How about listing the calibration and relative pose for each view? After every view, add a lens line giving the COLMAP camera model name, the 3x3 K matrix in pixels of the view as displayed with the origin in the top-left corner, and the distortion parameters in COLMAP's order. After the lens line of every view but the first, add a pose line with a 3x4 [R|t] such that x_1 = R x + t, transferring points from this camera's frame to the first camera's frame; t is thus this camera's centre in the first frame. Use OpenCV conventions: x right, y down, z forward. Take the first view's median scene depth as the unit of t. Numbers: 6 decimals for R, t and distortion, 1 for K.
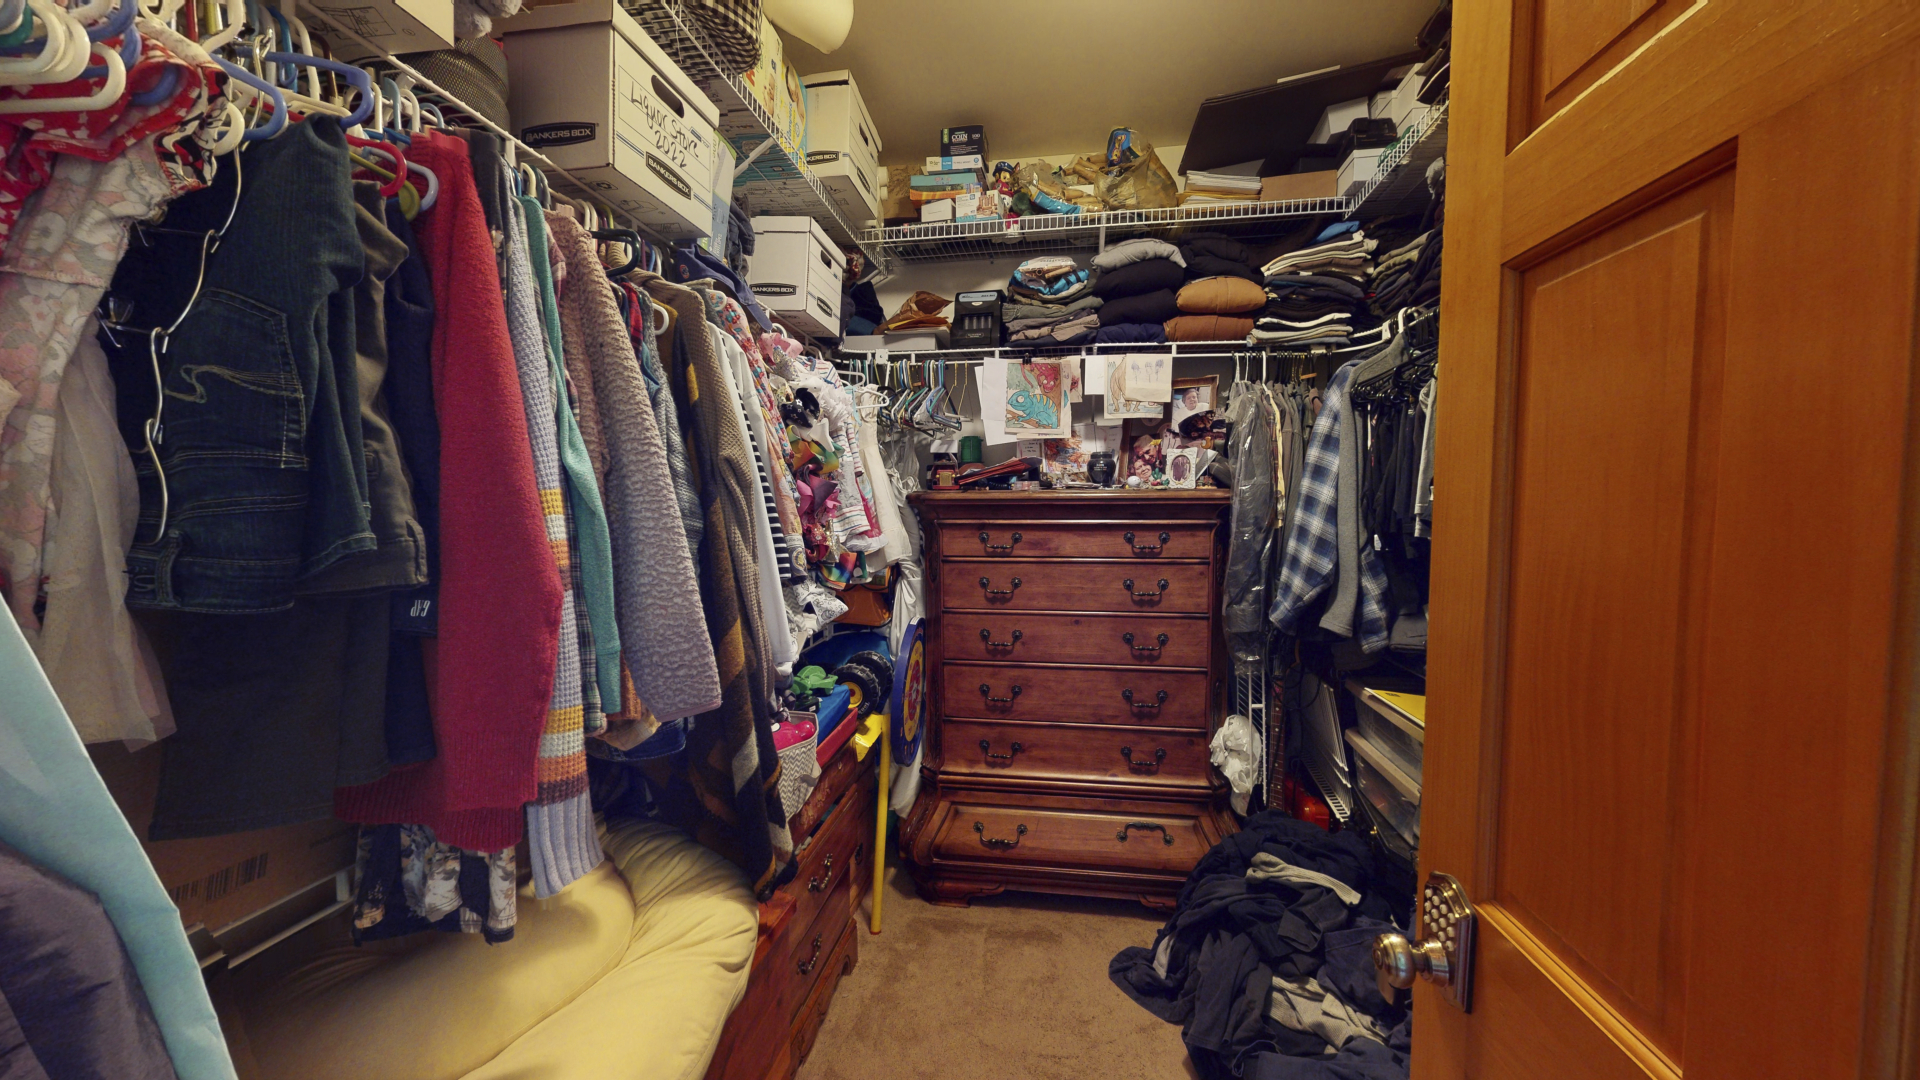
lens RADIAL K [[702.8, 0, 961.1], [0, 702.8, 534.5], [0, 0, 1]] dist [-0.000352, -0.000005]
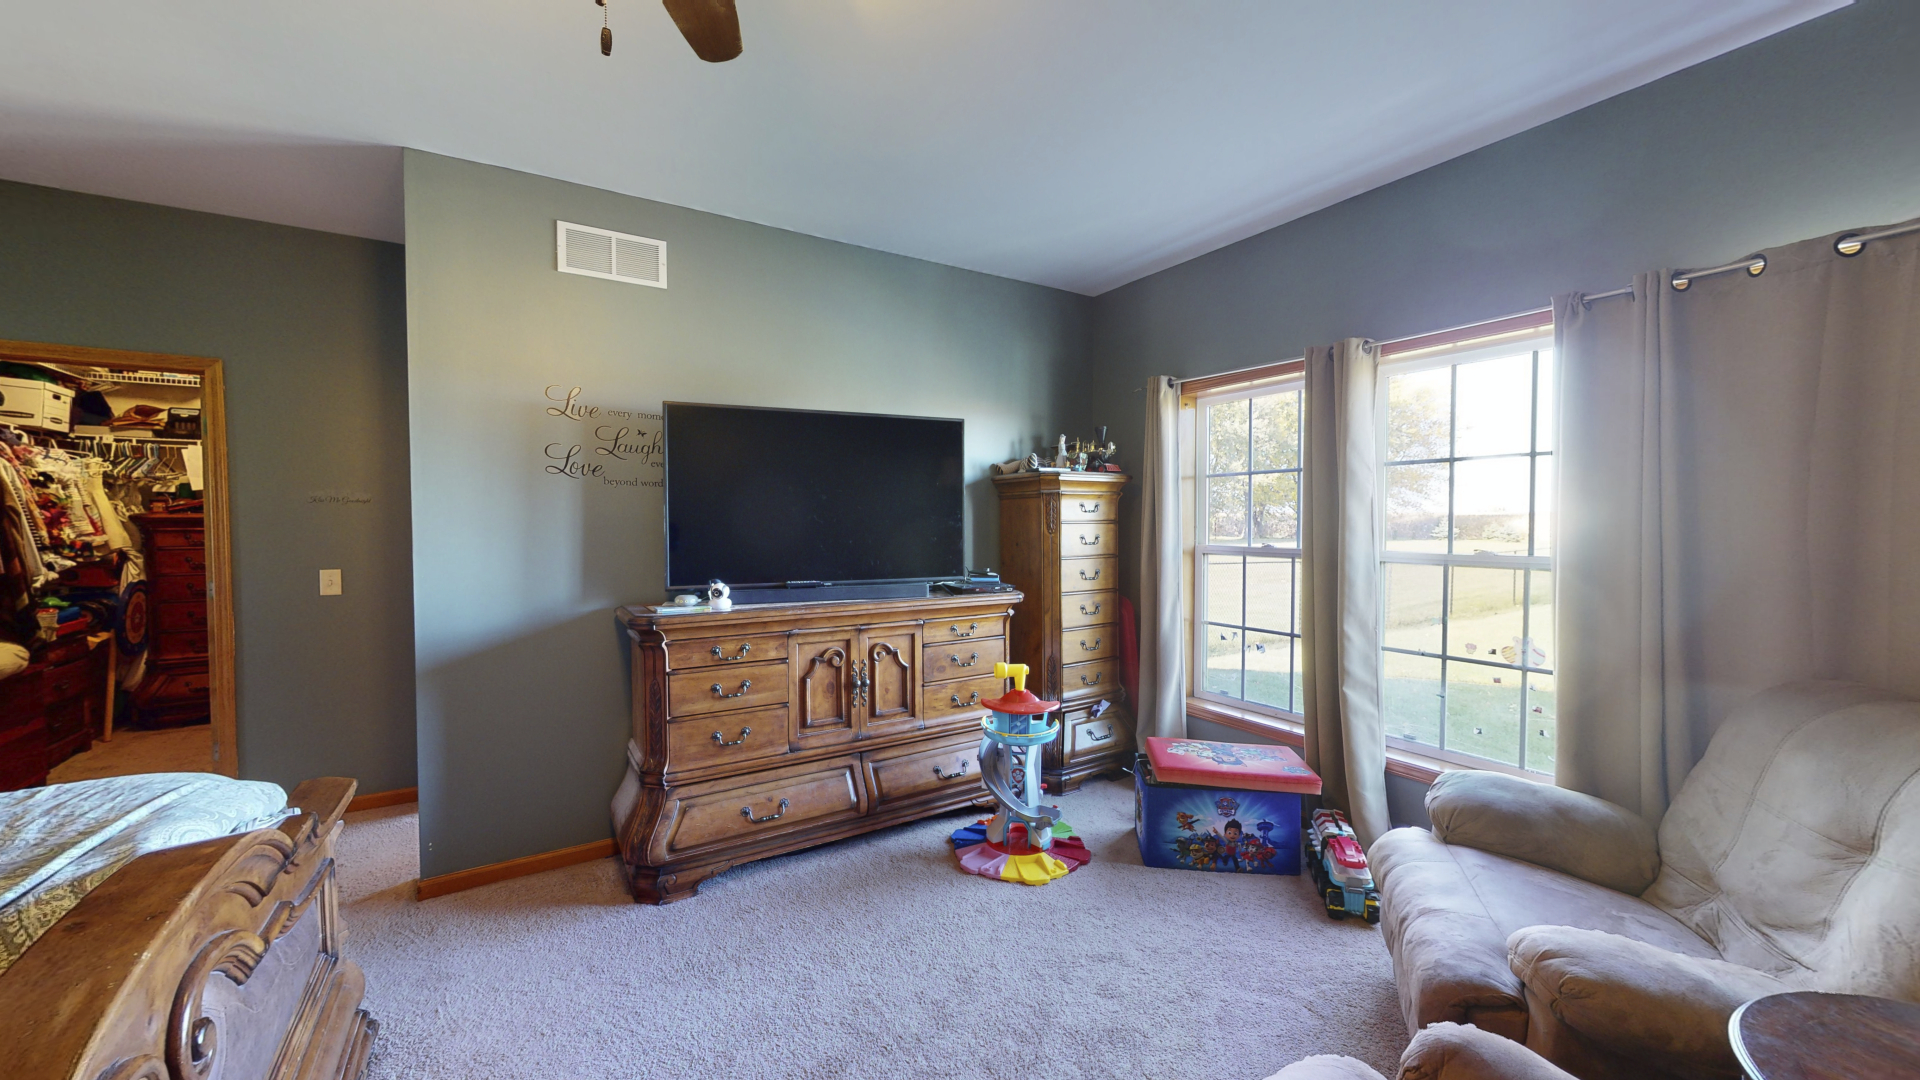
lens RADIAL K [[702.8, 0, 964.0], [0, 702.8, 534.3], [0, 0, 1]] dist [-0.000352, -0.000005]
pose [[0.752495, -0.022136, 0.658226, 0.383623], [0.036154, 0.999316, -0.007726, 0.093792], [-0.657605, 0.029612, 0.752781, -1.977194]]
